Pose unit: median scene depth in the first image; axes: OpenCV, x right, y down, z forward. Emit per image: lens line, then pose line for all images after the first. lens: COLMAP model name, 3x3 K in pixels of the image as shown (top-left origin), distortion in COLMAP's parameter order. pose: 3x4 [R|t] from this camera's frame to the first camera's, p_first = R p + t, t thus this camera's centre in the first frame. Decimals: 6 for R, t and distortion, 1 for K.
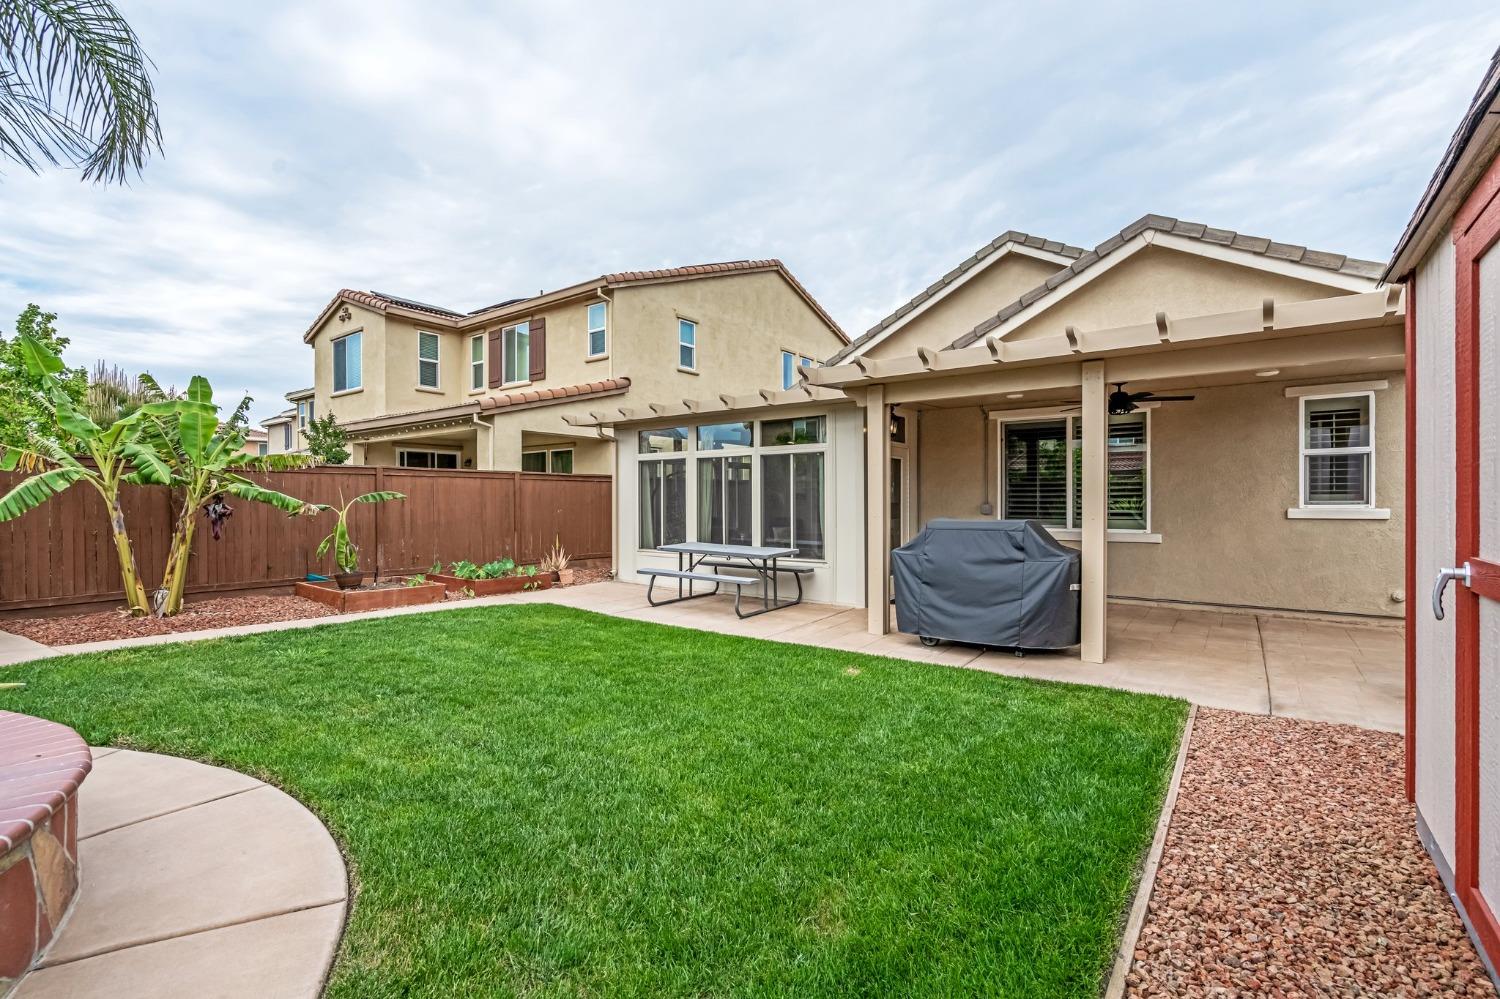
lens RADIAL K [[690.7, 0, 749.5], [0, 690.7, 501.8], [0, 0, 1]] dist [-0.007599, 0.001373]
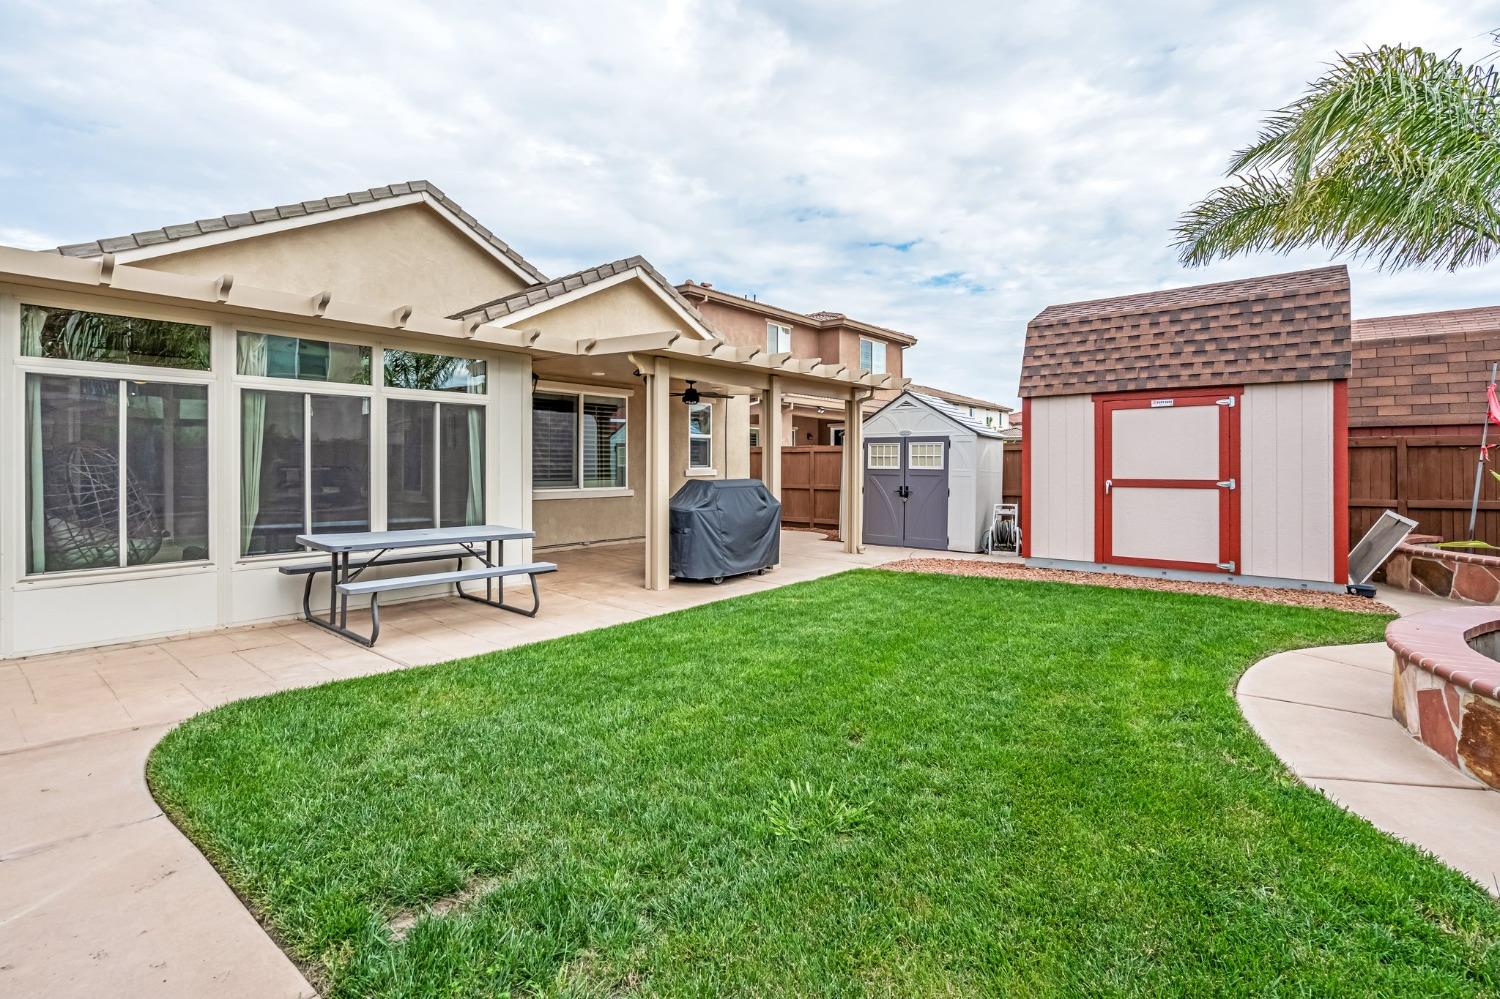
lens RADIAL K [[690.7, 0, 756.6], [0, 690.7, 461.4], [0, 0, 1]] dist [-0.007599, 0.001373]
pose [[0.044450, 0.003445, 0.999006, -0.663680], [-0.001718, 0.999993, -0.003372, -0.003219], [-0.999010, -0.001566, 0.044456, 0.602994]]
